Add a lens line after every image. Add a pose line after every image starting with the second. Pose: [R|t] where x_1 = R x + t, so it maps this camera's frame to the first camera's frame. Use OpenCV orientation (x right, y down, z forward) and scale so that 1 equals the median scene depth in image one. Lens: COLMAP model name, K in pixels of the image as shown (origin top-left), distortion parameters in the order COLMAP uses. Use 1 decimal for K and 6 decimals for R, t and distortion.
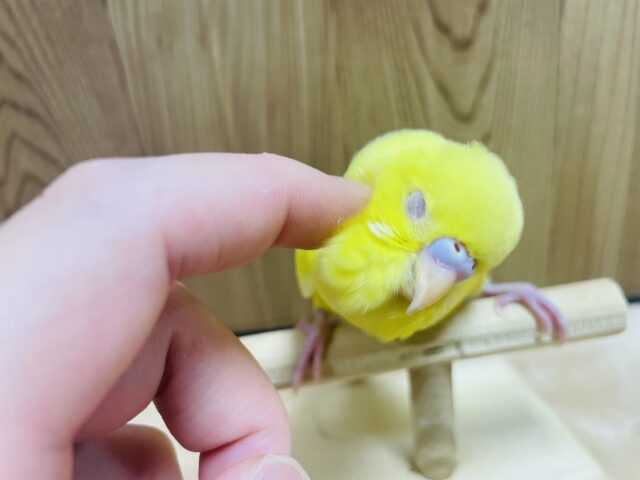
lens RADIAL K [[476.6, 0, 320.0], [0, 476.6, 240.0], [0, 0, 1]] dist [0.027921, -0.081987]
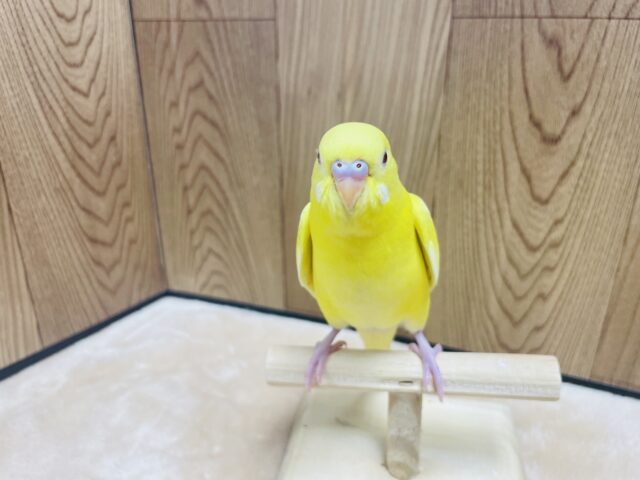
lens RADIAL K [[471.6, 0, 323.8], [0, 471.6, 238.9], [0, 0, 1]] dist [0.029524, -0.077910]
pose [[0.921448, 0.257495, -0.290913, 0.184314], [-0.247196, 0.966265, 0.072292, -0.126275], [0.299714, 0.005299, 0.954014, -0.231361]]
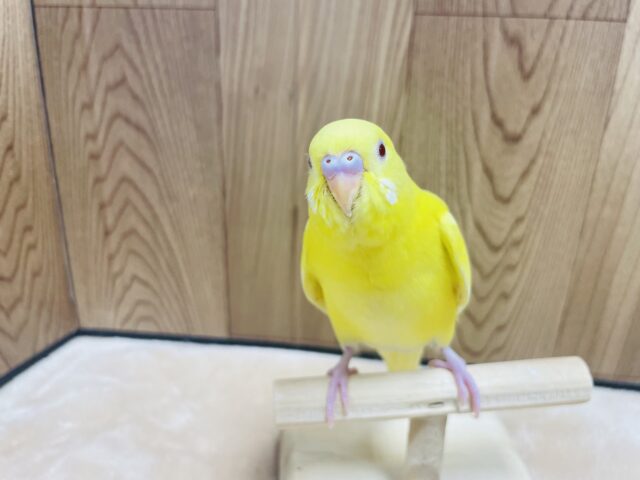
lens RADIAL K [[471.6, 0, 323.8], [0, 471.6, 238.9], [0, 0, 1]] dist [0.029524, -0.077910]
pose [[0.979576, 0.189350, -0.067661, -0.022925], [-0.190862, 0.981477, -0.016559, -0.066400], [0.063273, 0.029135, 0.997571, -0.152479]]
